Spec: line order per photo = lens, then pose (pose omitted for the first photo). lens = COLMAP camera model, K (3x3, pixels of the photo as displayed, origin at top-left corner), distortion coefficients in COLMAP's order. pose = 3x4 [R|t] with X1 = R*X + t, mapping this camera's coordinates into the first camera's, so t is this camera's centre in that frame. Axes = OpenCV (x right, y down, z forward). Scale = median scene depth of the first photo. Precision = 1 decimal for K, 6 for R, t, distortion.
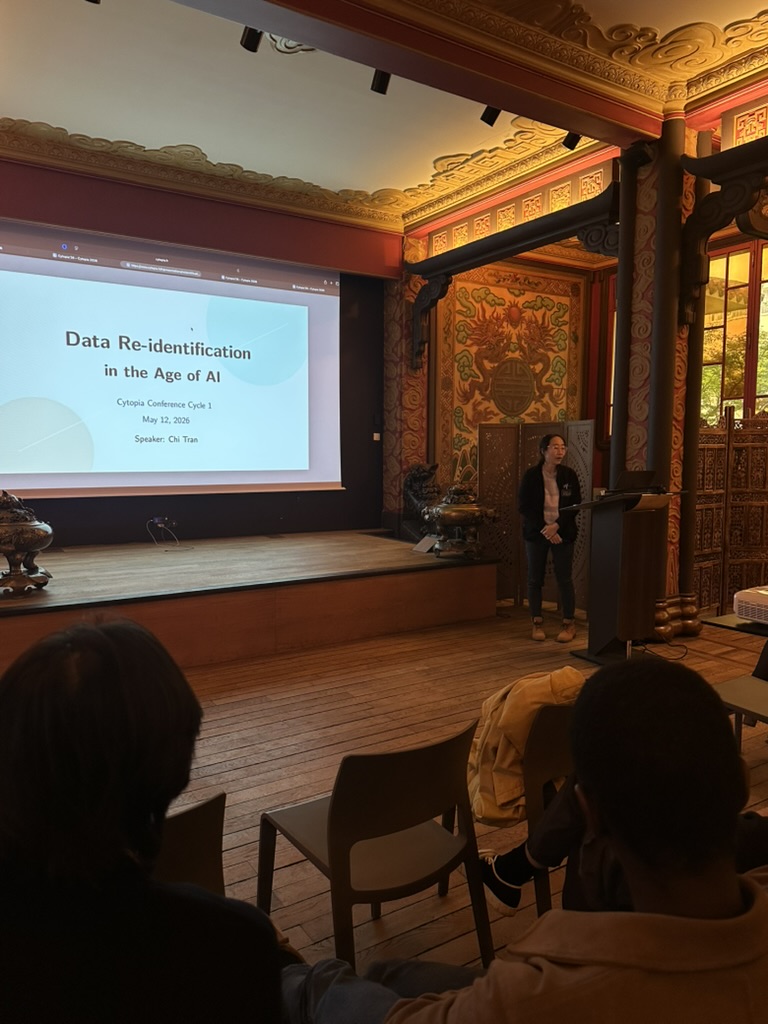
lens RADIAL K [[737.0, 0, 379.3], [0, 737.0, 512.7], [0, 0, 1]] dist [0.129153, -0.150454]
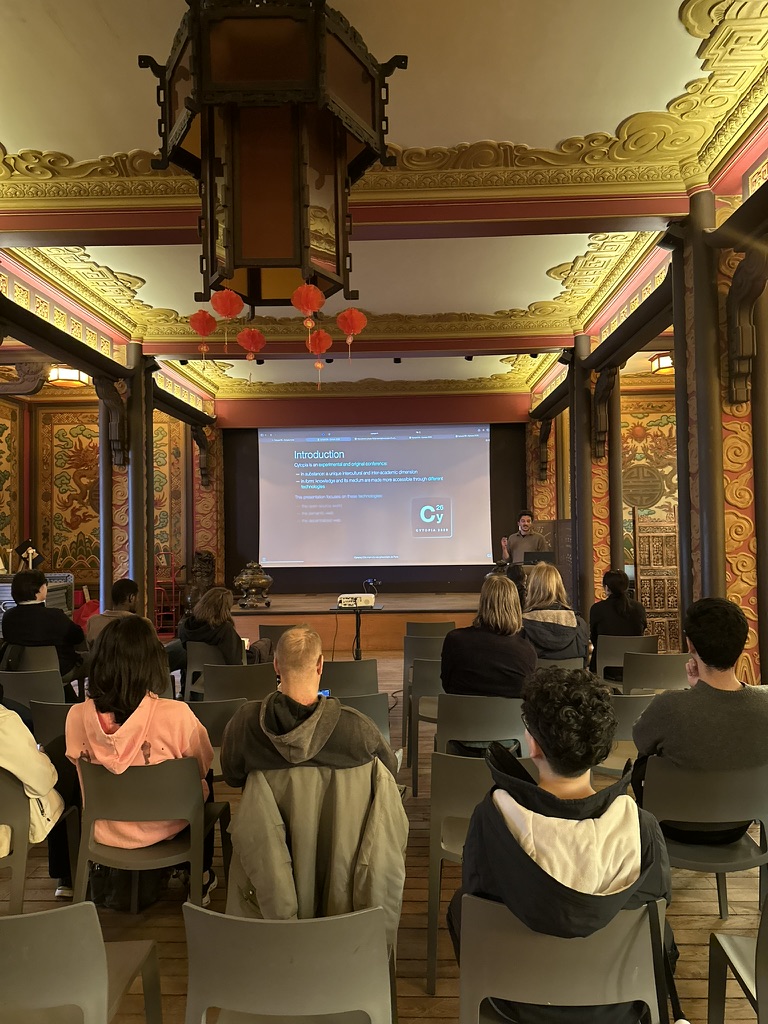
lens RADIAL K [[710.4, 0, 384.0], [0, 710.4, 512.0], [0, 0, 1]] dist [0.137586, -0.189110]
pose [[0.824604, -0.033210, -0.564735, 0.598991], [-0.031046, 0.994114, -0.103793, 0.019740], [0.564858, 0.103120, 0.818720, -0.308220]]
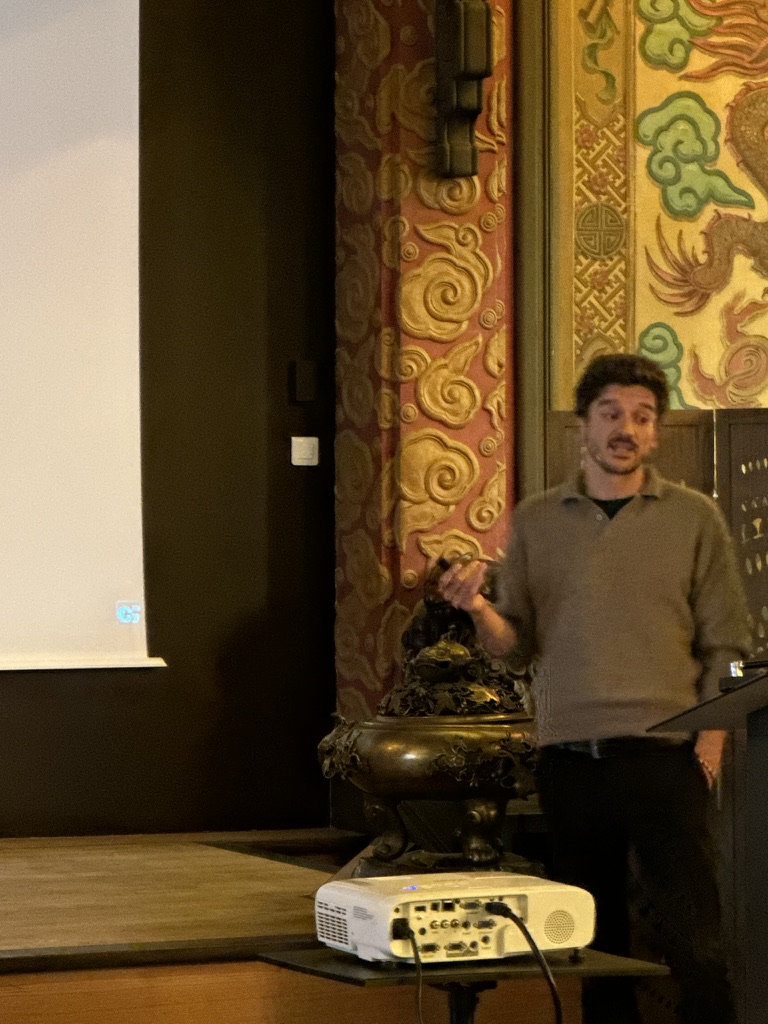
lens RADIAL K [[4065.6, 0, 384.0], [0, 4065.6, 512.0], [0, 0, 1]] dist [-0.189799, 4.736777]
pose [[0.988442, -0.004325, -0.151539, 0.242471], [-0.007256, 0.997098, -0.075787, 0.020269], [0.151427, 0.076011, 0.985542, -0.345747]]
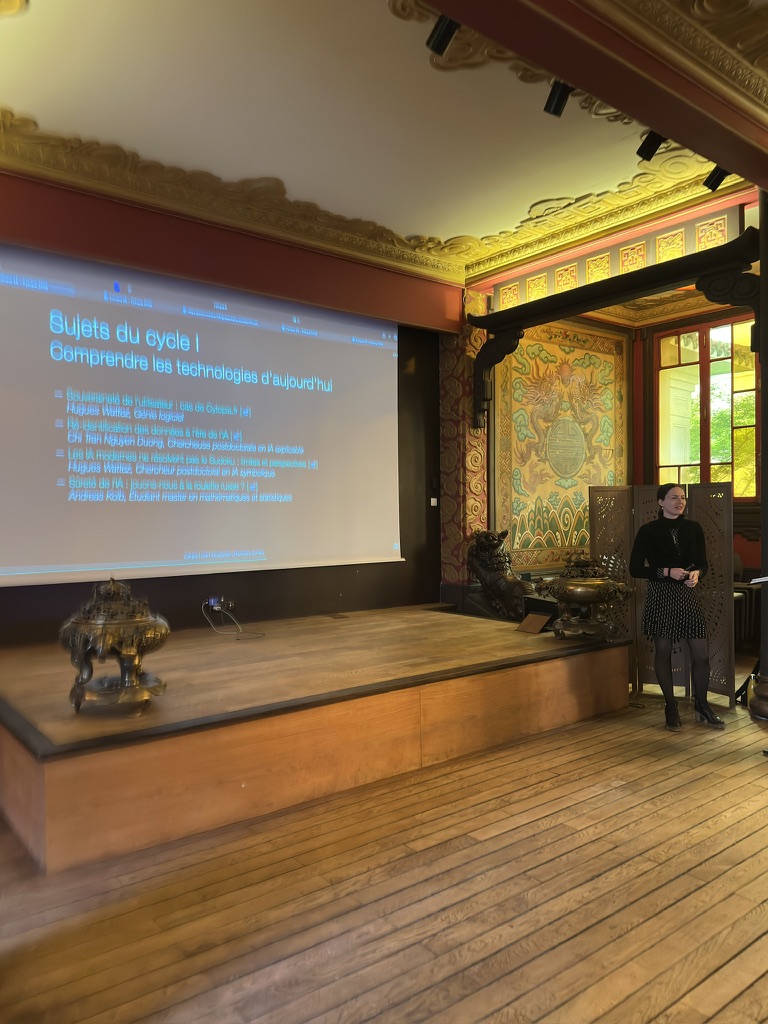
lens RADIAL K [[745.1, 0, 384.5], [0, 745.1, 521.2], [0, 0, 1]] dist [0.132193, -0.159613]
pose [[0.994461, -0.013818, 0.104196, -0.171963], [0.021499, 0.997104, -0.072955, -0.014283], [-0.102886, 0.074791, 0.991877, 0.102280]]
